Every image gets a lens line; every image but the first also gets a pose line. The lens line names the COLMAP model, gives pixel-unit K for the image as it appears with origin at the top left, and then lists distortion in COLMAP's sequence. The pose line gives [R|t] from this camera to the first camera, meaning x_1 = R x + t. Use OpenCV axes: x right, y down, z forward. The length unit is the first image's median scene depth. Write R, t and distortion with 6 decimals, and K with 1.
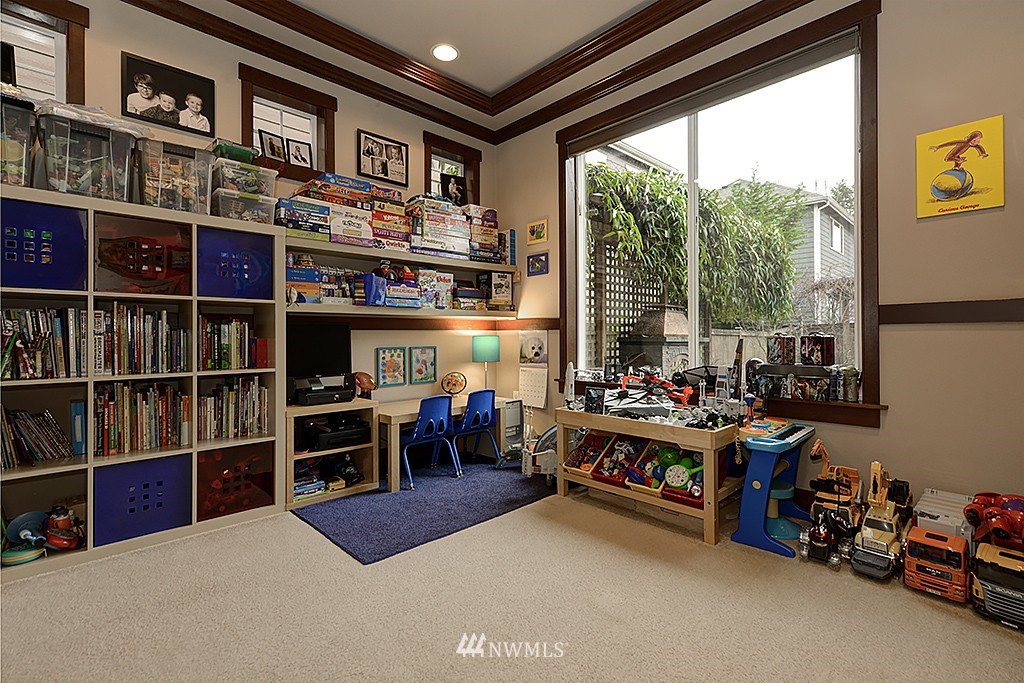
lens RADIAL K [[459.8, 0, 516.4], [0, 459.8, 335.0], [0, 0, 1]] dist [-0.000995, 0.000054]
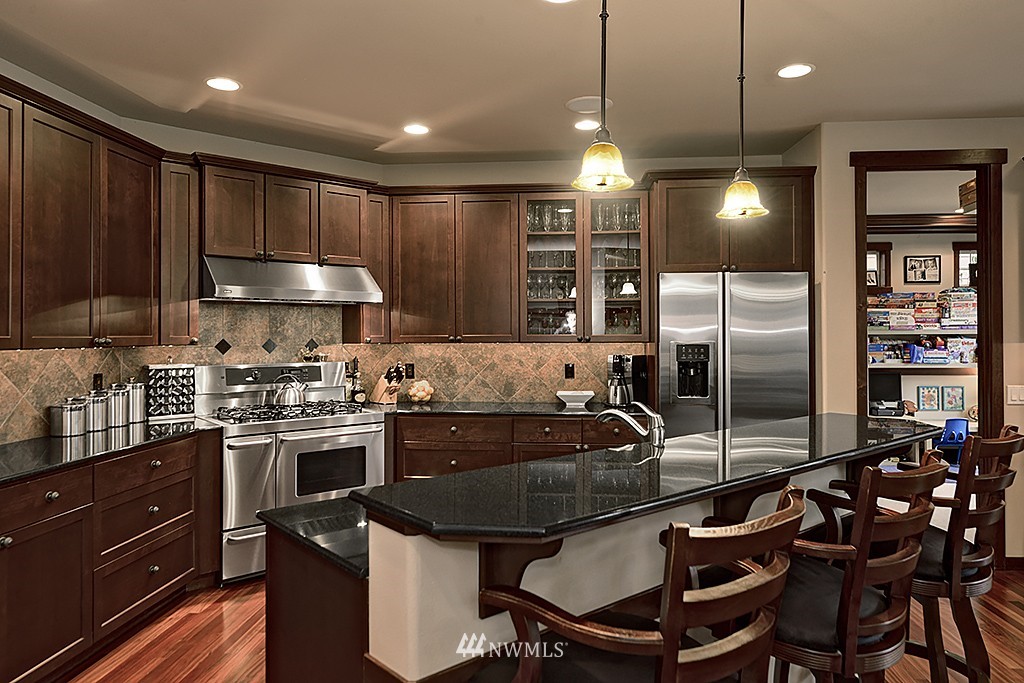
lens RADIAL K [[678.3, 0, 510.3], [0, 678.3, 332.0], [0, 0, 1]] dist [0.001526, 0.001725]
pose [[0.659617, -0.003259, -0.751595, 0.569412], [0.000331, 0.999992, -0.004045, -0.160024], [0.751602, 0.002420, 0.659612, -1.728625]]
